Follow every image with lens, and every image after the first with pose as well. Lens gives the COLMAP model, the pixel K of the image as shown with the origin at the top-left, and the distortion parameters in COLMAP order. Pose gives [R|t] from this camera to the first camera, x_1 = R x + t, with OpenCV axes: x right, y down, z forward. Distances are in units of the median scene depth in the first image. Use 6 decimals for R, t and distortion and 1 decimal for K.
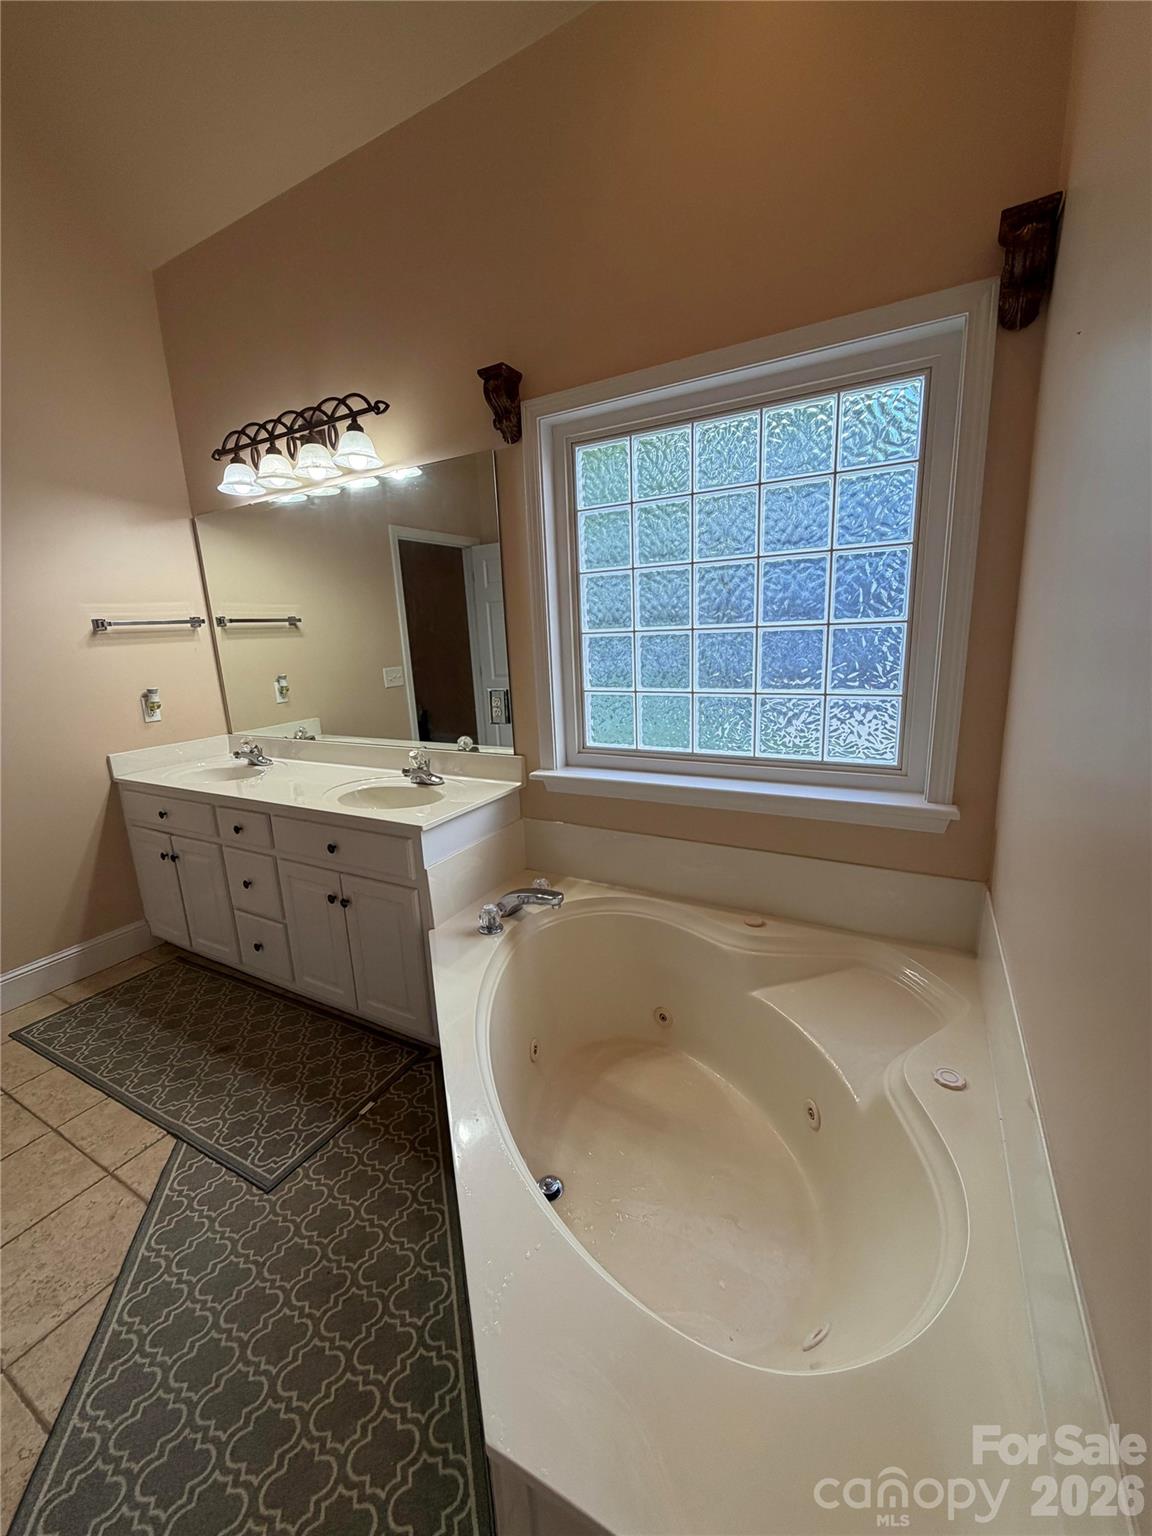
lens RADIAL K [[612.8, 0, 573.6], [0, 612.8, 761.2], [0, 0, 1]] dist [-0.001347, 0.000272]
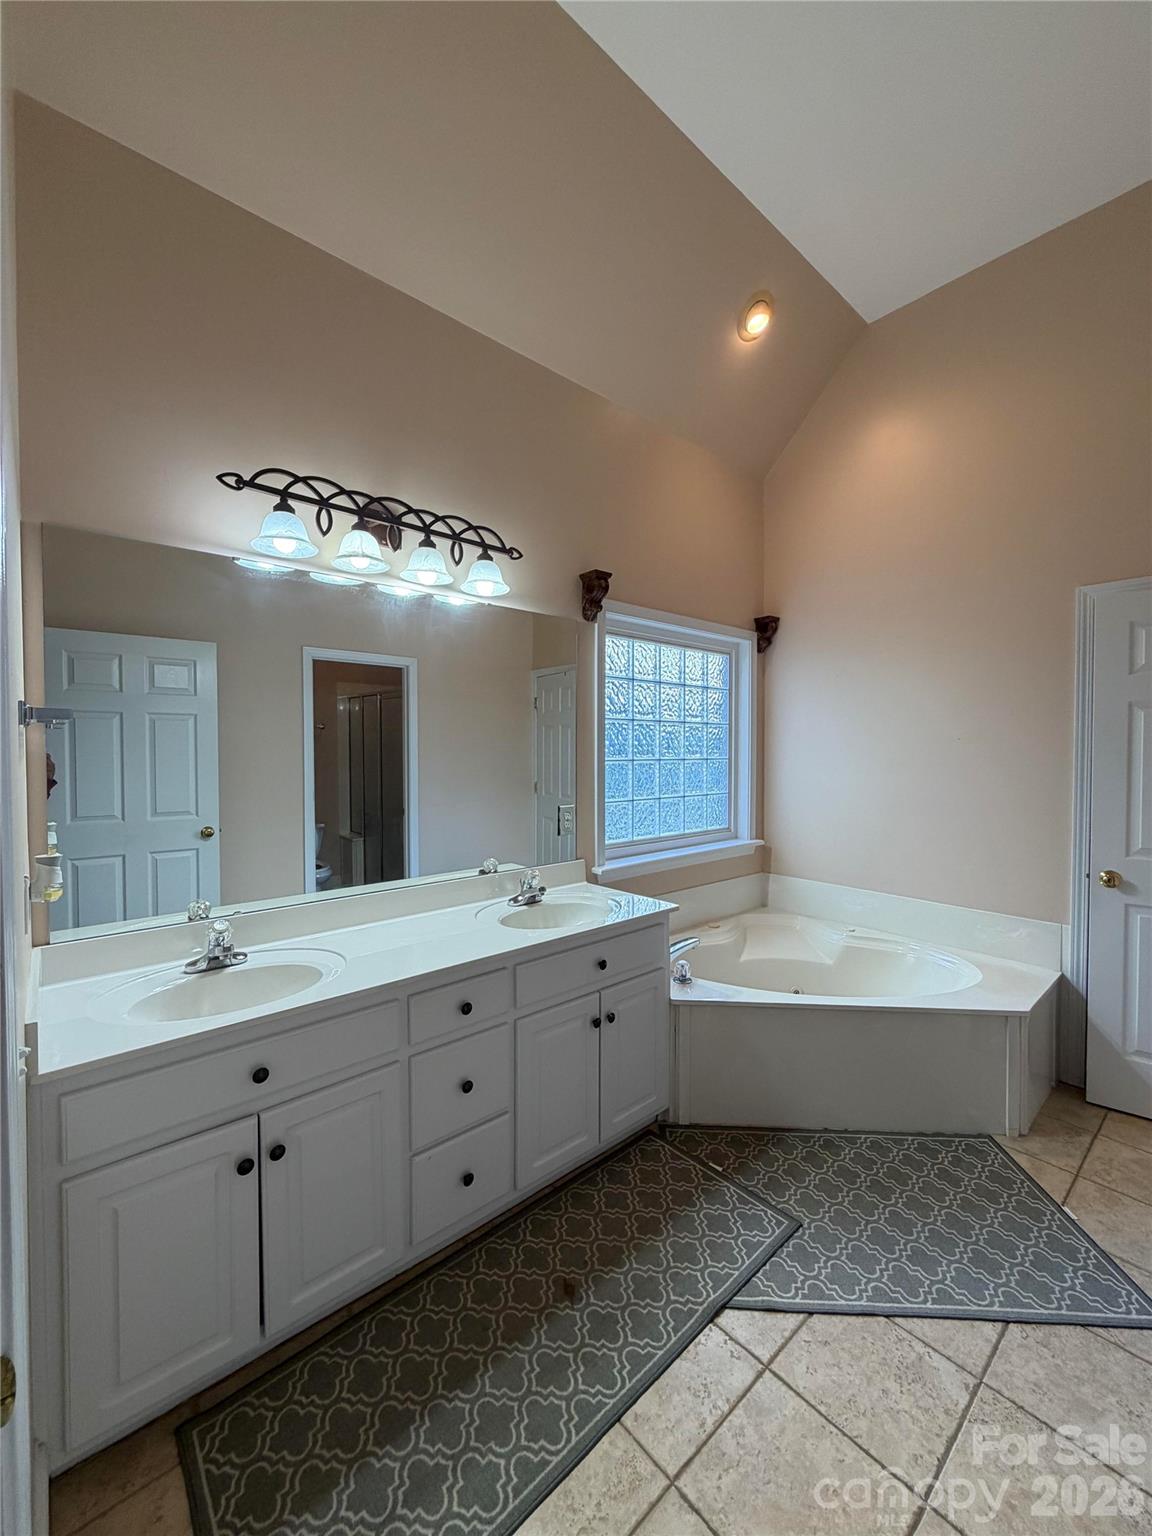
lens RADIAL K [[612.8, 0, 573.6], [0, 612.8, 761.2], [0, 0, 1]] dist [-0.001347, 0.000272]
pose [[0.334771, 0.024811, 0.941973, -1.482563], [0.183943, 0.978701, -0.091151, -0.109827], [-0.924172, 0.203784, 0.323077, 0.710468]]
